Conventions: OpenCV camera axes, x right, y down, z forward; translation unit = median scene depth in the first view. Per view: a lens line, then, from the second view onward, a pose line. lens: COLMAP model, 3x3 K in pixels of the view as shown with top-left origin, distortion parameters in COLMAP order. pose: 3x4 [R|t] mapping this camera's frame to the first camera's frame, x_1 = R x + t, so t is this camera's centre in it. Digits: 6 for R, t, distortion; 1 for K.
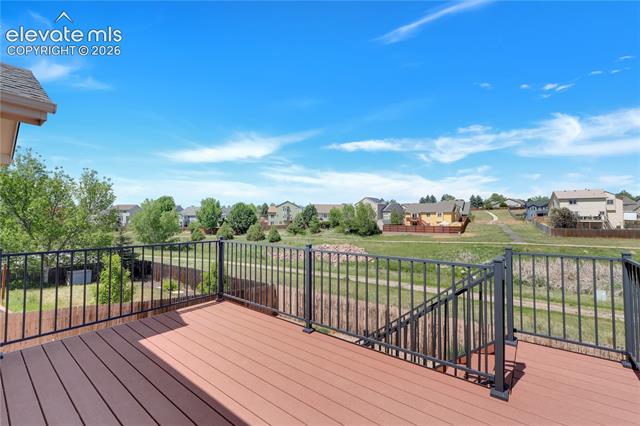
lens RADIAL K [[272.1, 0, 321.7], [0, 272.1, 214.6], [0, 0, 1]] dist [-0.001191, -0.000043]
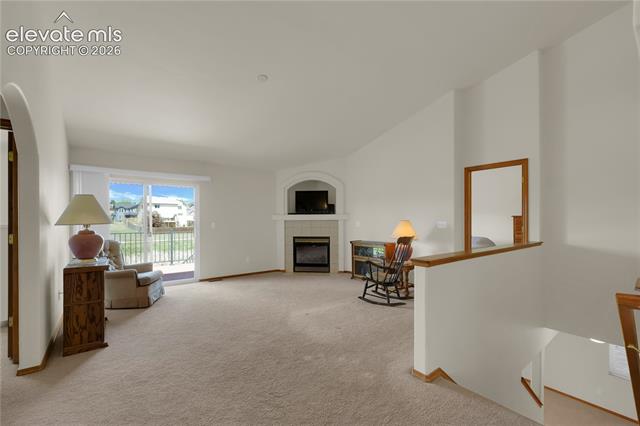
lens RADIAL K [[272.1, 0, 321.7], [0, 272.1, 214.6], [0, 0, 1]] dist [-0.001191, -0.000043]
pose [[0.250090, 0.018851, 0.968039, -0.790539], [-0.012597, 0.999789, -0.016215, 0.026419], [-0.968141, -0.008139, 0.250275, -0.309555]]
